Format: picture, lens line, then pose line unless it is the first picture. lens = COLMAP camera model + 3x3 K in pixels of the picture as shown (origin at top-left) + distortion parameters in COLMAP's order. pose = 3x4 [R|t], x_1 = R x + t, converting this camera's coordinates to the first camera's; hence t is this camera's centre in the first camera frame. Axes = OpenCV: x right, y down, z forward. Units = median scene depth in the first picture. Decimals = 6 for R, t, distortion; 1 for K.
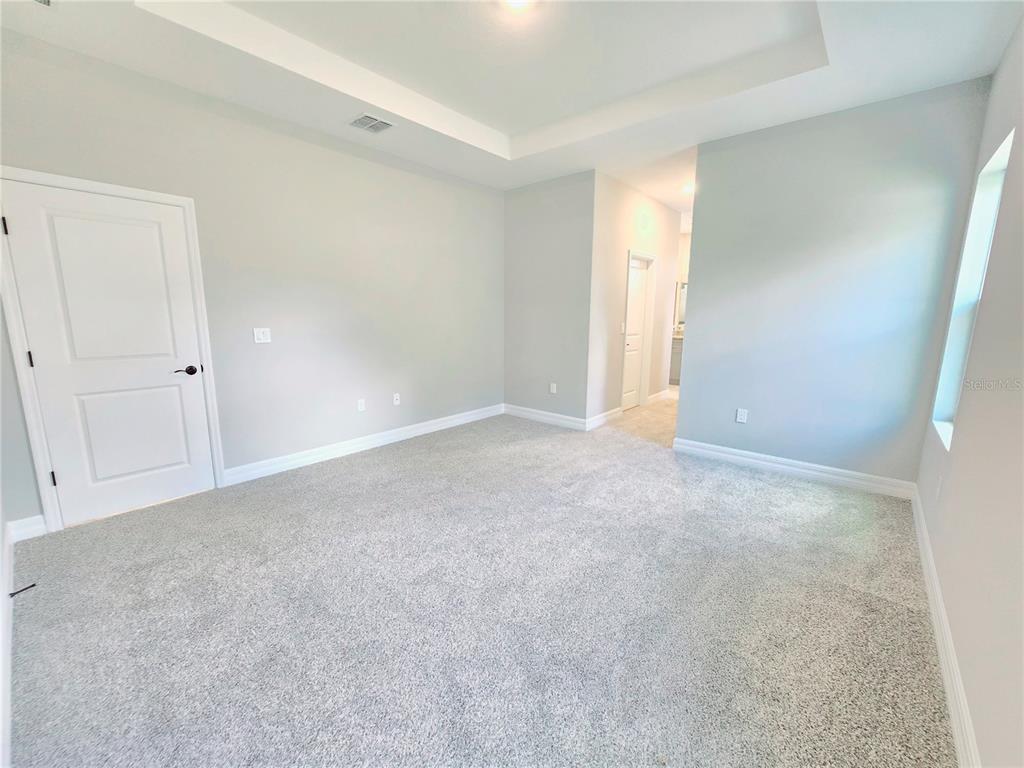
lens RADIAL K [[418.0, 0, 509.8], [0, 418.0, 384.7], [0, 0, 1]] dist [0.001495, 0.000014]
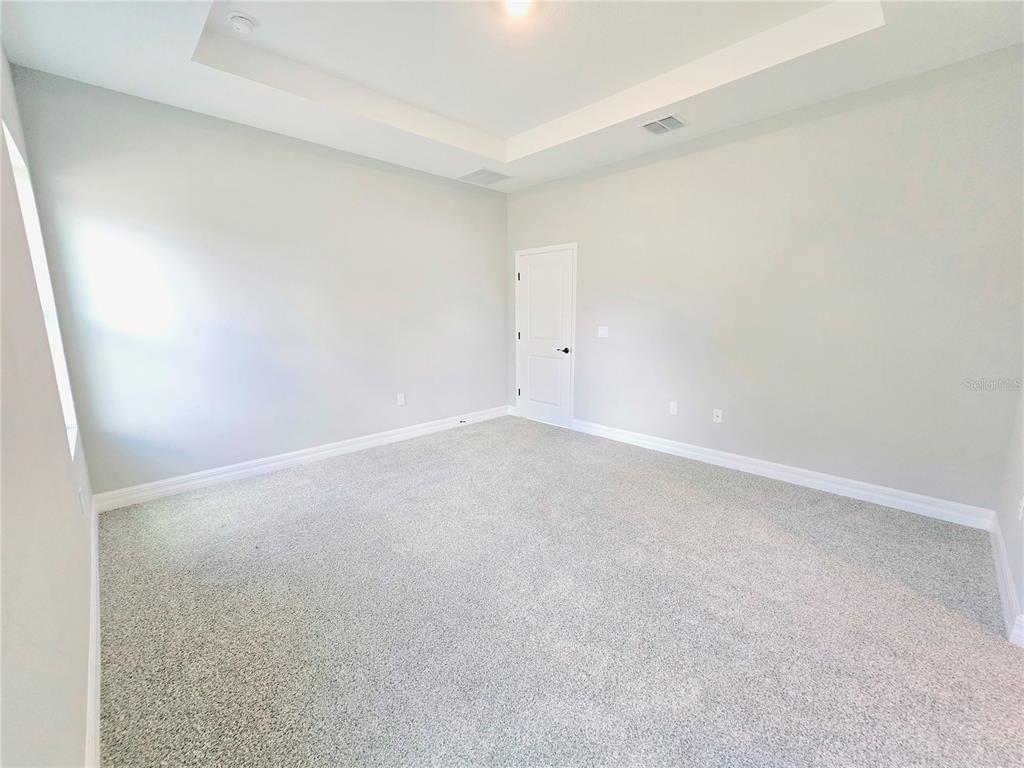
lens RADIAL K [[418.0, 0, 512.1], [0, 418.0, 384.9], [0, 0, 1]] dist [0.001495, 0.000014]
pose [[-0.067537, 0.164974, -0.983983, 0.704834], [-0.170420, 0.969833, 0.174299, -0.124769], [0.983054, 0.179462, -0.037385, 0.724189]]
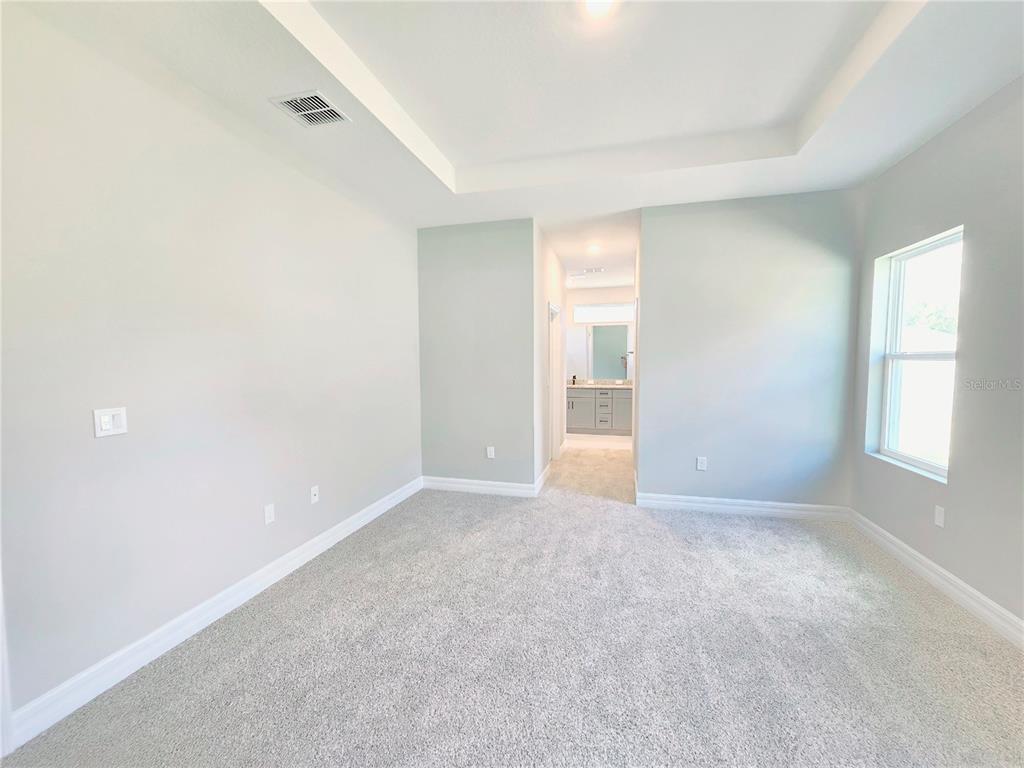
lens RADIAL K [[418.0, 0, 507.2], [0, 418.0, 384.7], [0, 0, 1]] dist [0.001495, 0.000014]
pose [[0.903354, -0.036654, 0.427327, -0.324917], [0.085719, 0.991669, -0.096146, -0.062268], [-0.420243, 0.123484, 0.898970, 0.259347]]
